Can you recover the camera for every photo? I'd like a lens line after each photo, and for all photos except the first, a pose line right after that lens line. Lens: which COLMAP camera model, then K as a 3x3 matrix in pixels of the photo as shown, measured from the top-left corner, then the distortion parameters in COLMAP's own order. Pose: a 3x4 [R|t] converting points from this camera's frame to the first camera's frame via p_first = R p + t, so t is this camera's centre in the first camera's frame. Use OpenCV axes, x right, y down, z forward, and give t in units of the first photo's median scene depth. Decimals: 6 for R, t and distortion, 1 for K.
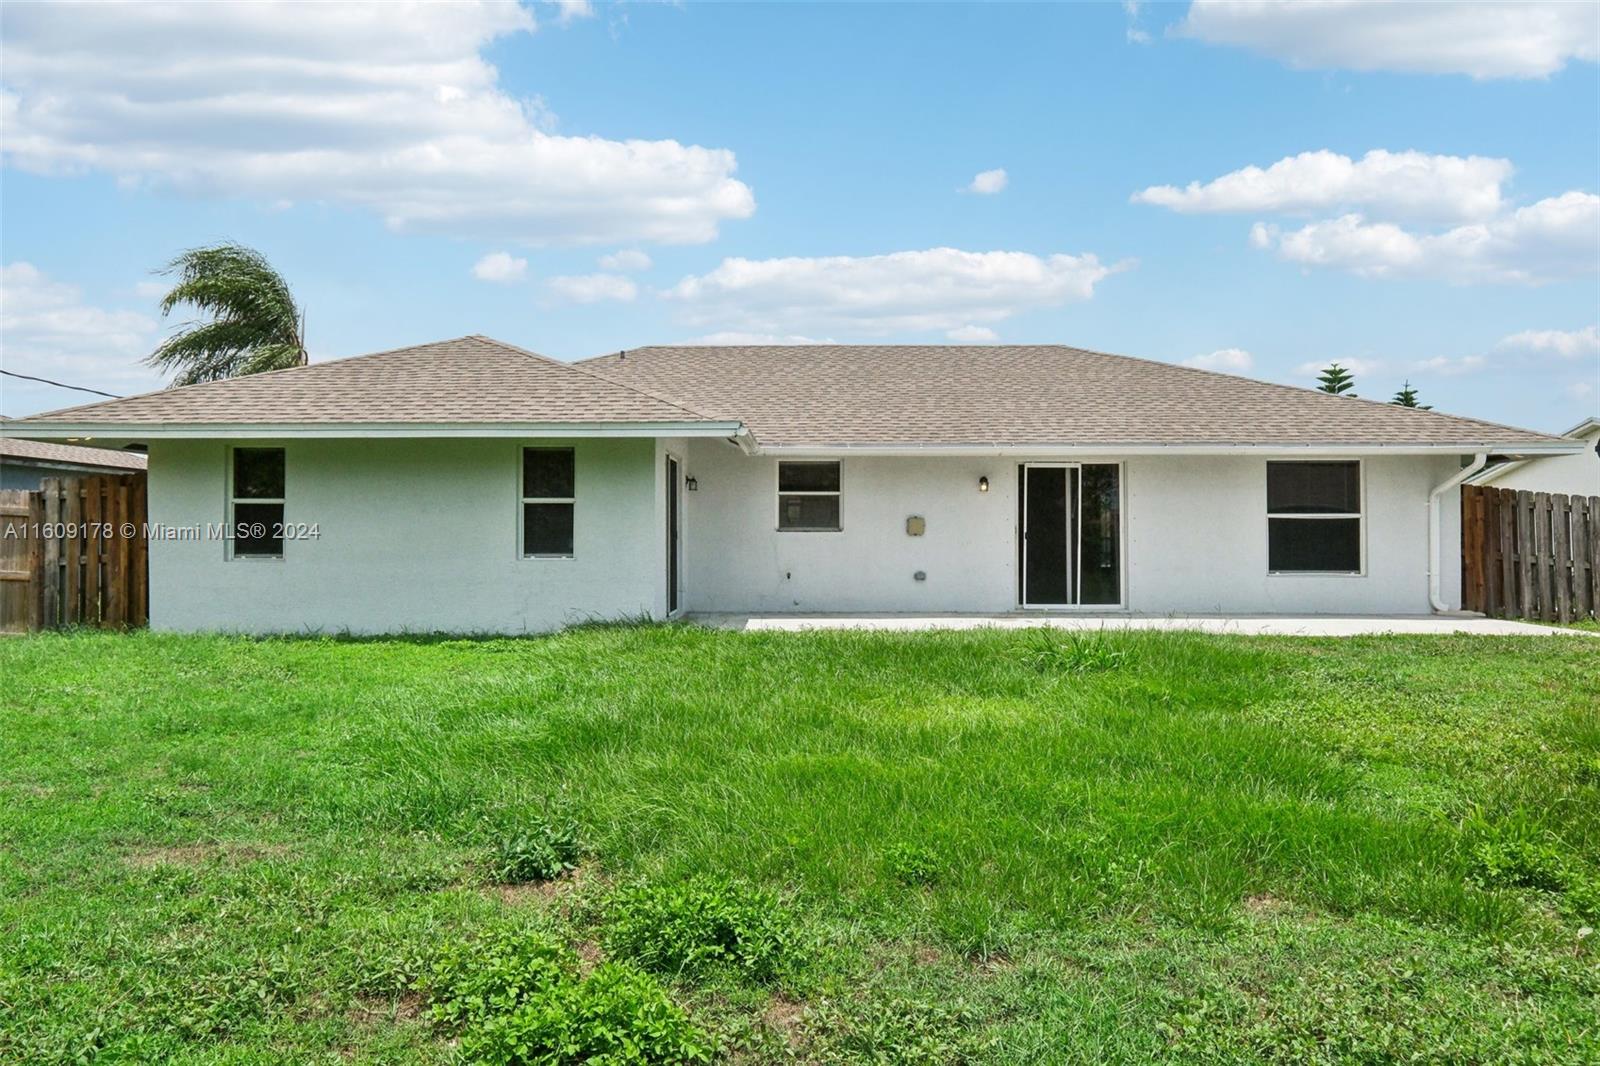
lens RADIAL K [[1078.9, 0, 792.9], [0, 1078.9, 521.5], [0, 0, 1]] dist [0.002231, -0.000568]
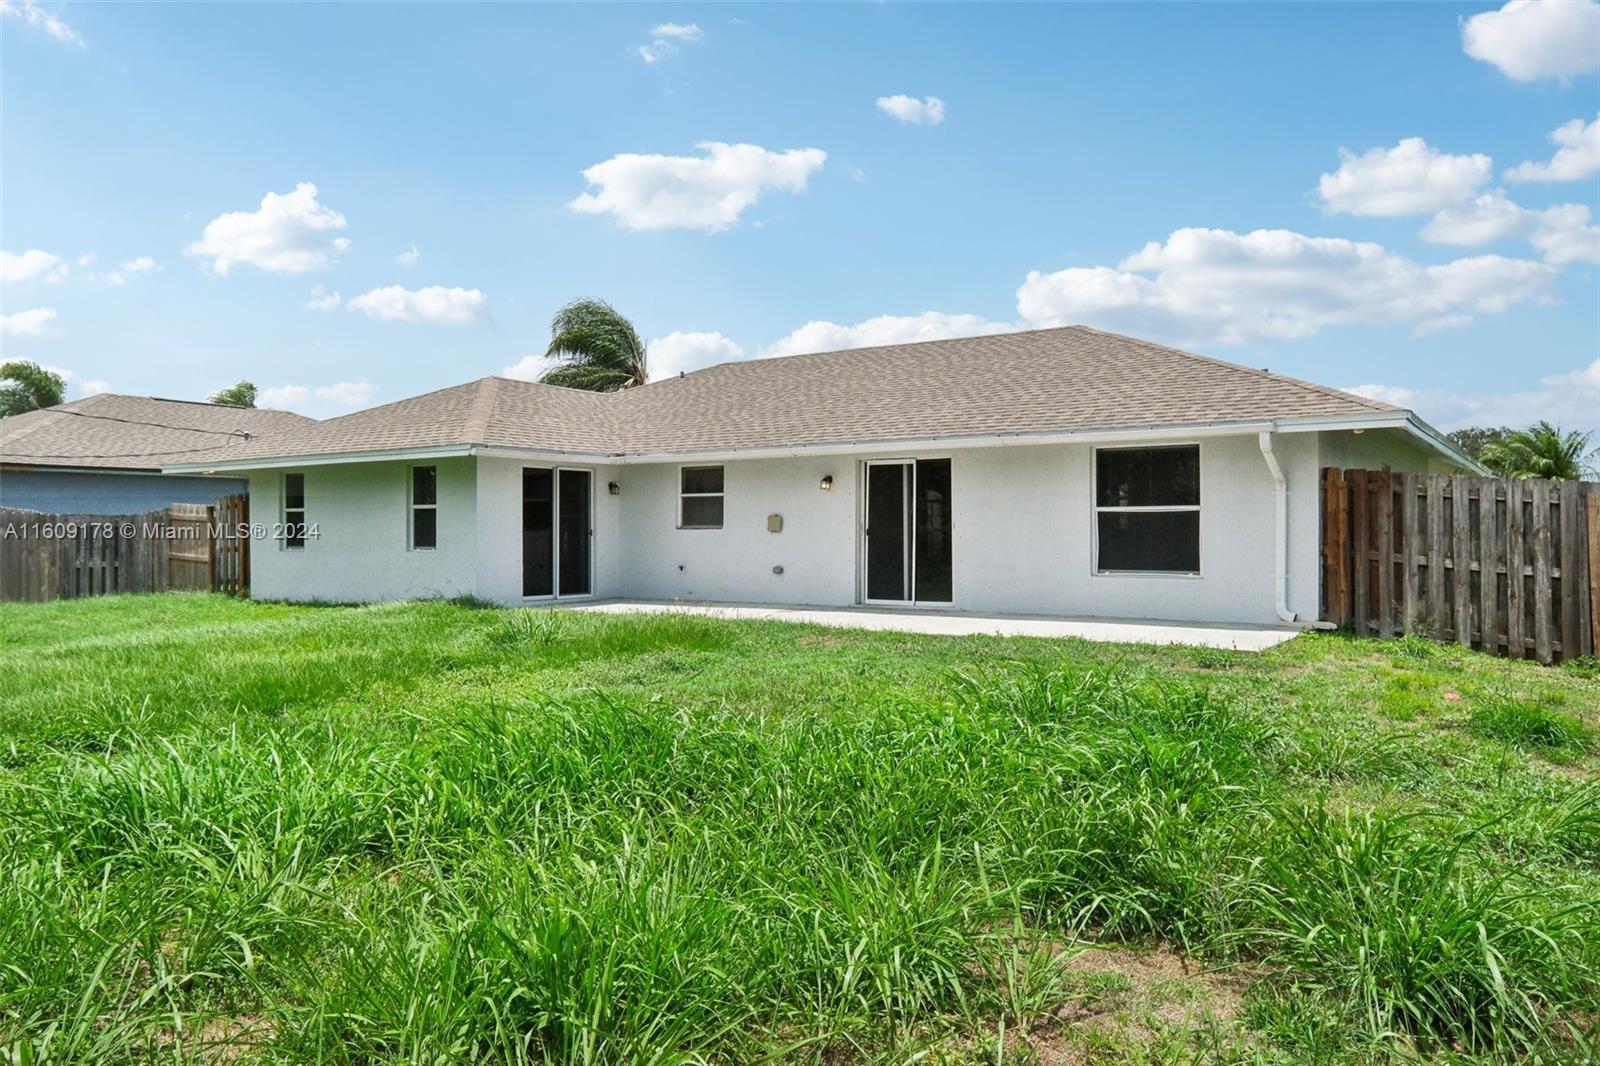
lens RADIAL K [[1154.5, 0, 800.9], [0, 1154.5, 536.1], [0, 0, 1]] dist [-0.030980, 0.002455]
pose [[0.841647, -0.001538, -0.540025, 0.754468], [0.006032, 0.999960, 0.006553, 0.009297], [0.539994, -0.008773, 0.841623, 0.047862]]
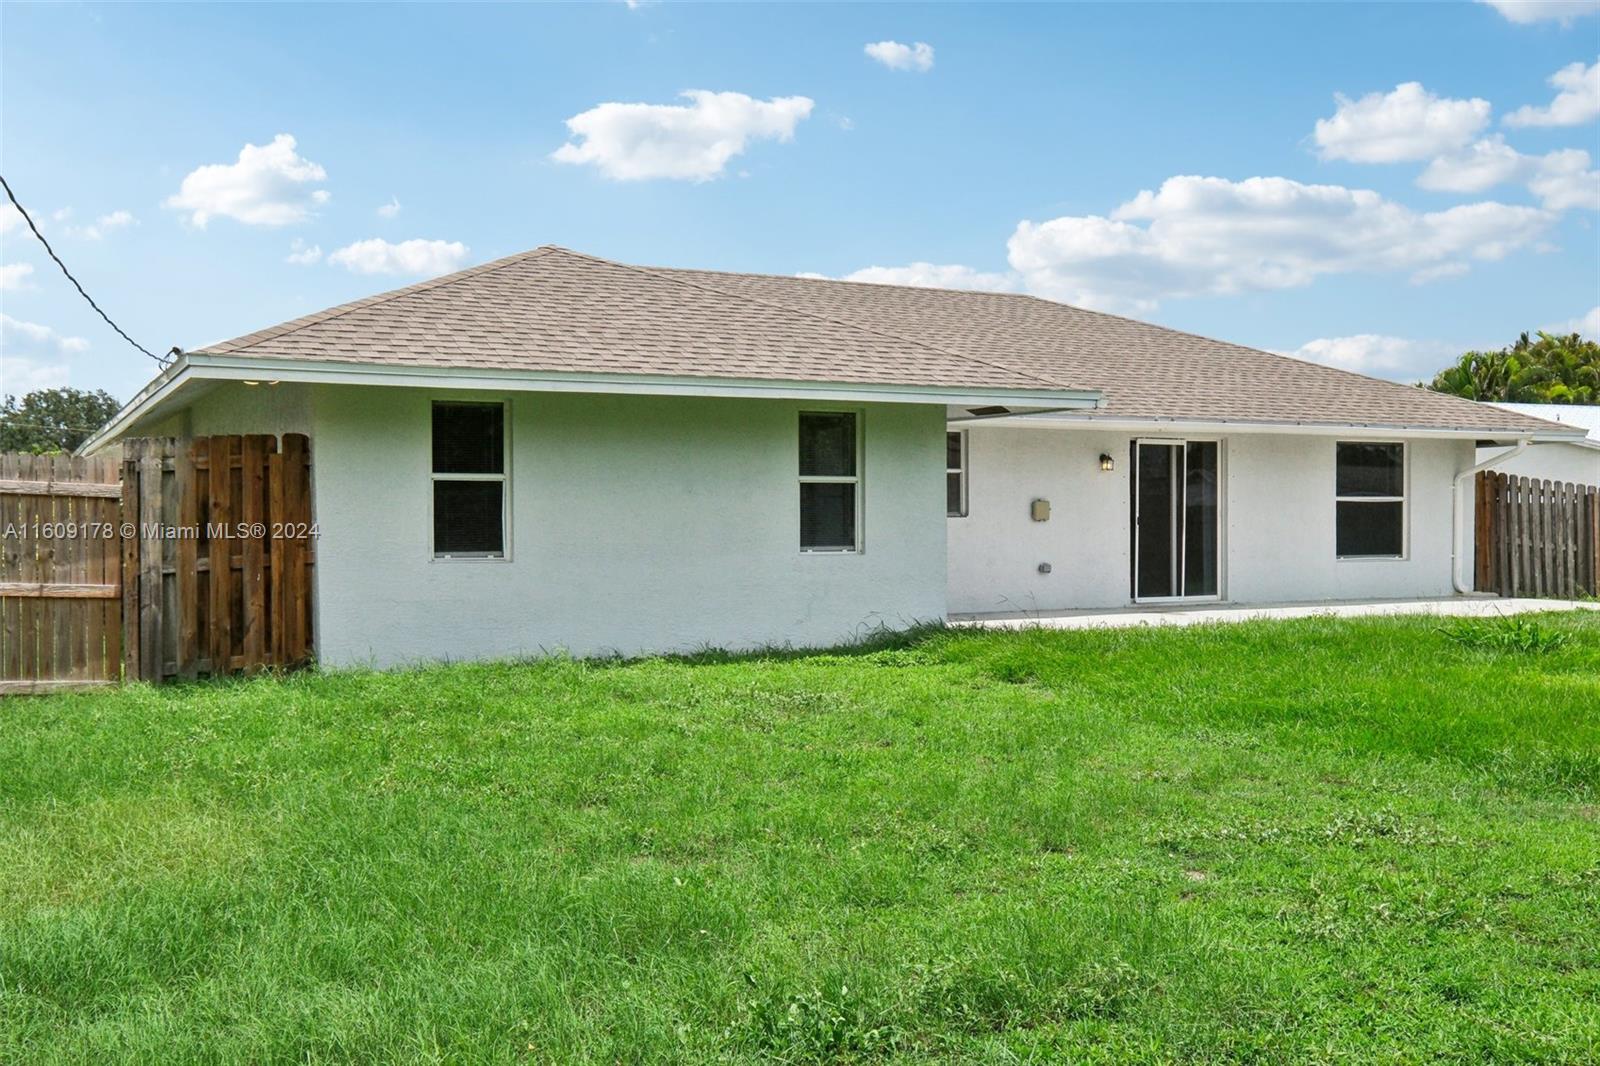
lens RADIAL K [[1561.6, 0, 799.0], [0, 1561.6, 549.4], [0, 0, 1]] dist [0.023517, 0.000000]
pose [[0.880433, -0.014412, 0.473952, -0.644143], [0.001115, 0.999598, 0.028325, -0.000269], [-0.474169, -0.024410, 0.880095, -0.003327]]
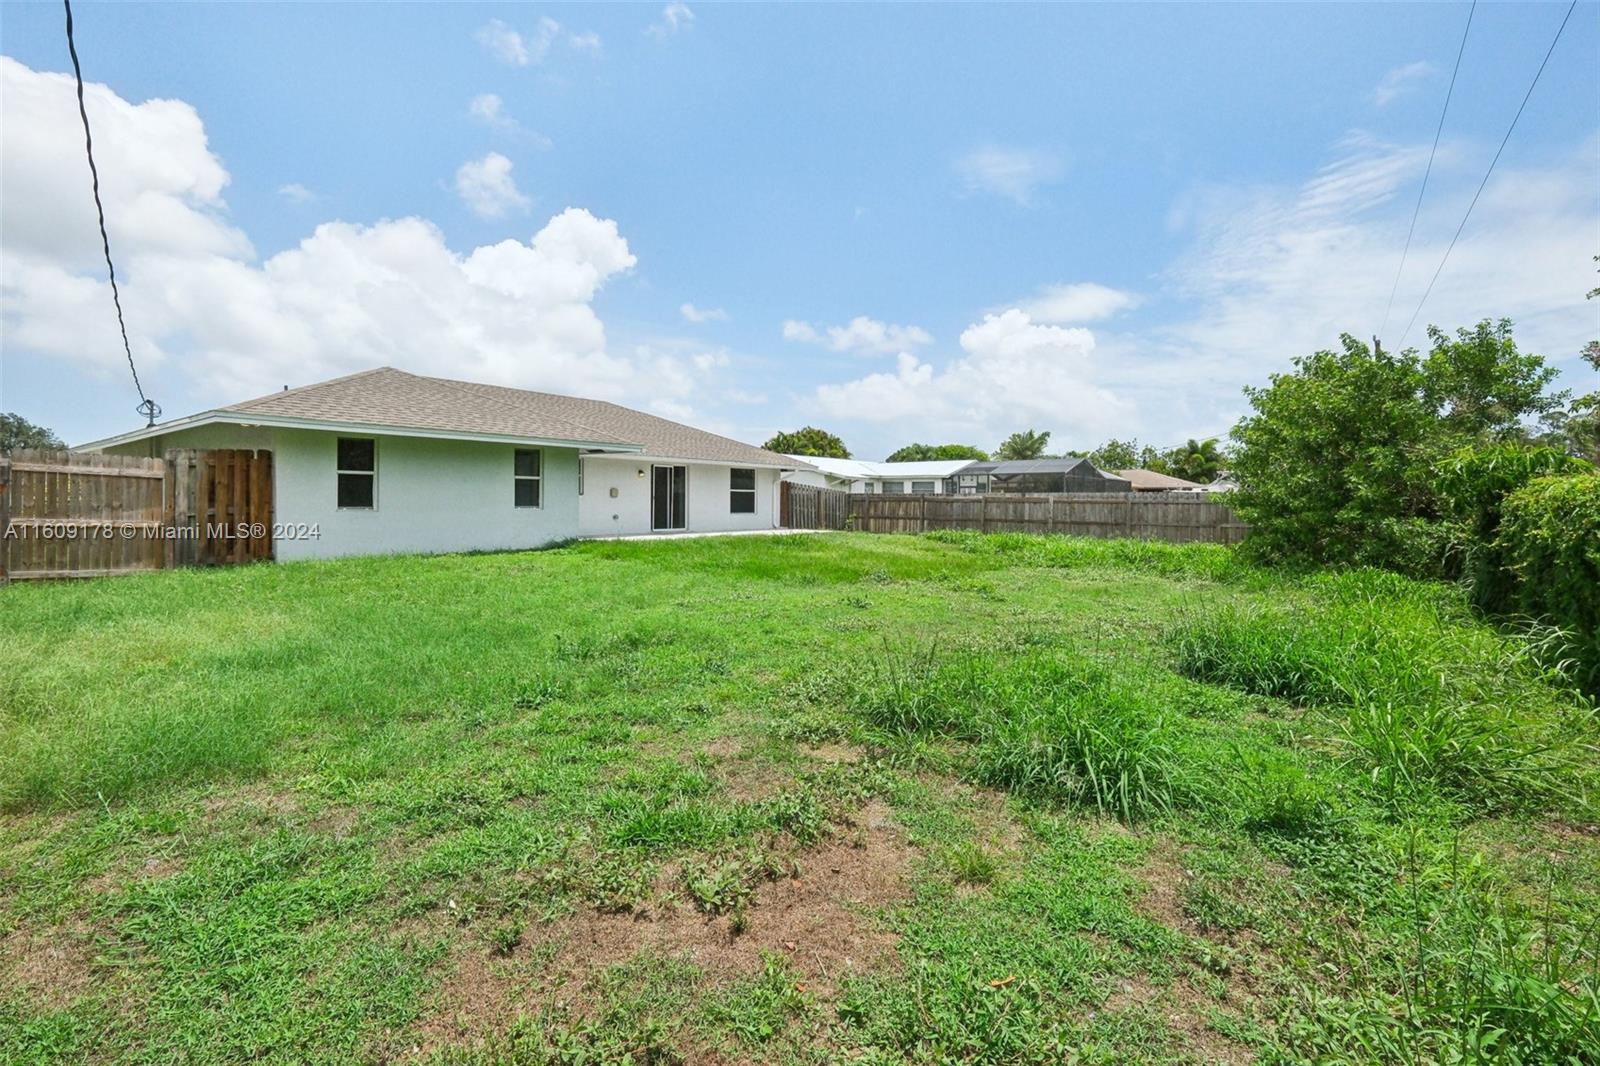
lens RADIAL K [[709.6, 0, 799.6], [0, 709.6, 520.1], [0, 0, 1]] dist [-0.001875, -0.000408]
pose [[0.602235, -0.019332, 0.798085, -0.752832], [-0.013560, 0.999315, 0.034439, 0.004428], [-0.798204, -0.031562, 0.601560, -0.096977]]
